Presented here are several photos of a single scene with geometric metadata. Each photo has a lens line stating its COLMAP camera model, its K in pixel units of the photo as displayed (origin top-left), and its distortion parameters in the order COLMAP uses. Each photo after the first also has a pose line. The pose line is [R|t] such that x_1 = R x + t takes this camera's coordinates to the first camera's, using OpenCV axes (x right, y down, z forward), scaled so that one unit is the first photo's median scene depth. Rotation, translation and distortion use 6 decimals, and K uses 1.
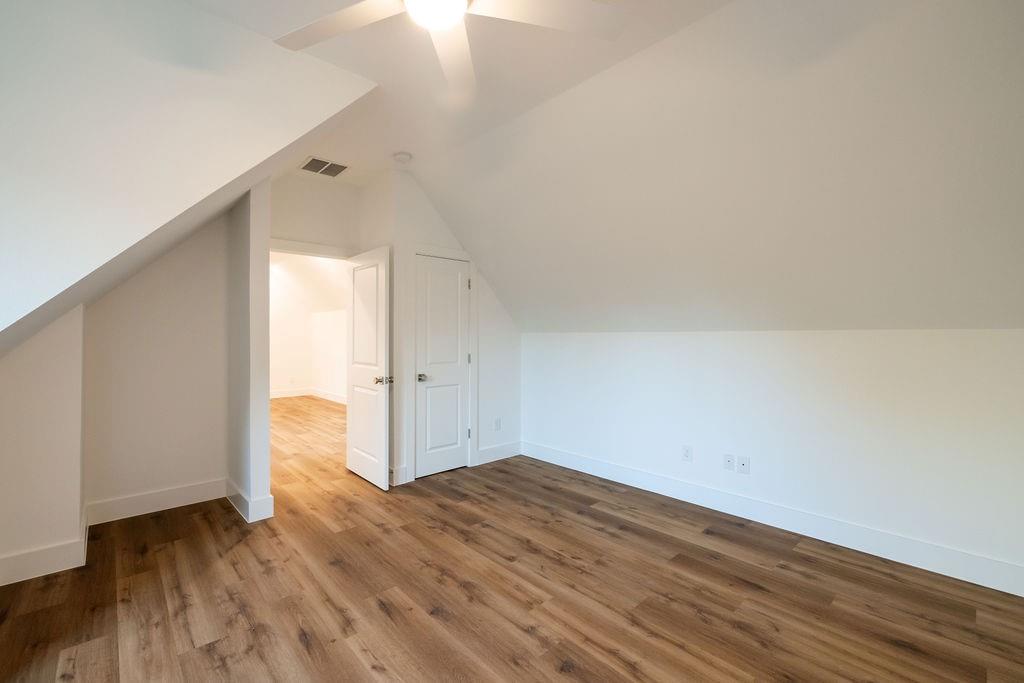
lens RADIAL K [[426.8, 0, 511.4], [0, 426.8, 334.0], [0, 0, 1]] dist [0.002033, 0.000428]
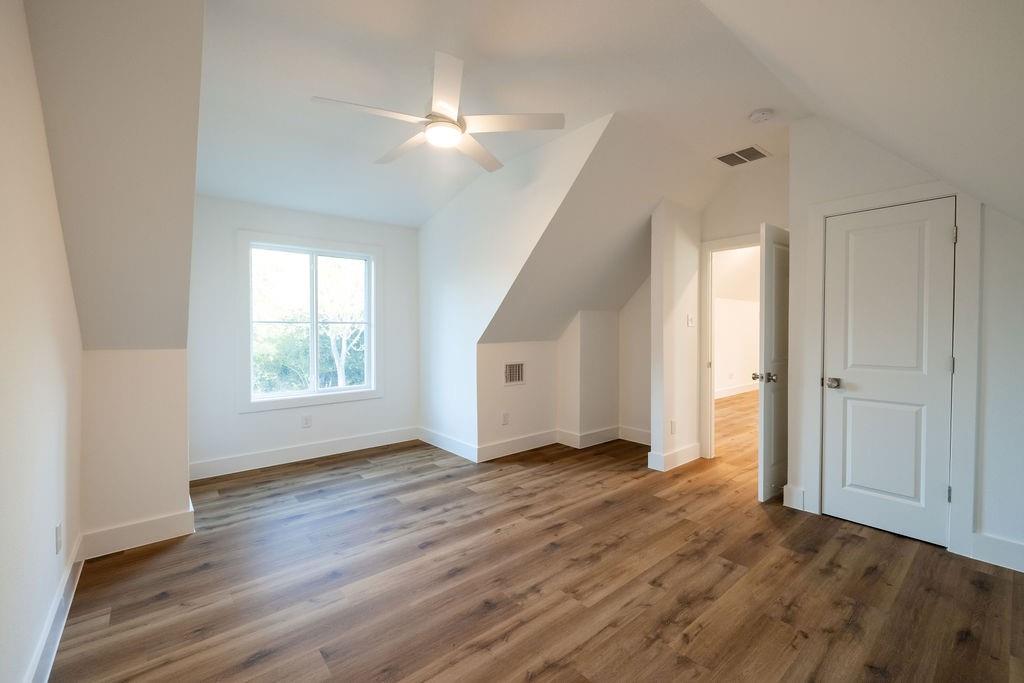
lens RADIAL K [[426.8, 0, 506.7], [0, 426.8, 339.1], [0, 0, 1]] dist [0.002033, 0.000428]
pose [[-0.043101, 0.022869, -0.998809, 0.818410], [0.009735, 0.999700, 0.022469, 0.006608], [0.999023, -0.008755, -0.043311, 0.695917]]
